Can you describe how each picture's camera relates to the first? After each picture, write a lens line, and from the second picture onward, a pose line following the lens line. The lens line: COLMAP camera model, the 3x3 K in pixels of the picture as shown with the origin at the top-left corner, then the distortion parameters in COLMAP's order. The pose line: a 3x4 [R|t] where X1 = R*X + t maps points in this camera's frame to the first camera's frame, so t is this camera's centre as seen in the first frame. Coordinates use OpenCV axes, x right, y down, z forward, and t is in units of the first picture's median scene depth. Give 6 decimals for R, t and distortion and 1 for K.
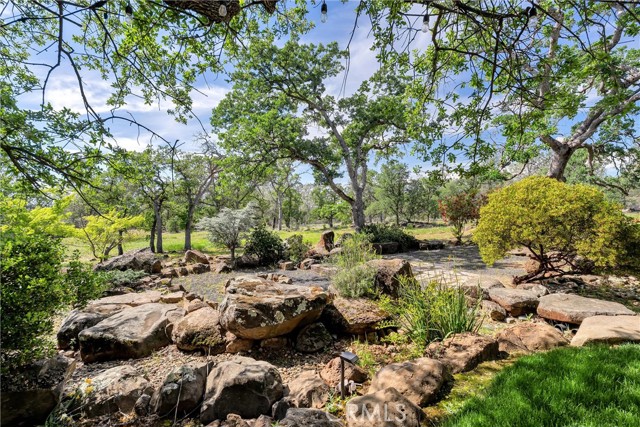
lens RADIAL K [[288.7, 0, 320.0], [0, 288.7, 213.5], [0, 0, 1]] dist [-0.000297, -0.000100]
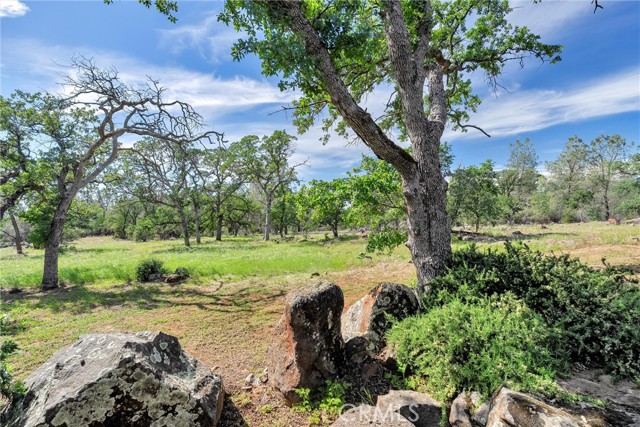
lens RADIAL K [[288.7, 0, 320.0], [0, 288.7, 213.5], [0, 0, 1]] dist [-0.000297, -0.000100]
pose [[0.999819, 0.006286, -0.017978, 0.012391], [-0.006681, 0.999736, -0.021993, 0.003622], [0.017835, 0.022109, 0.999596, 0.273905]]
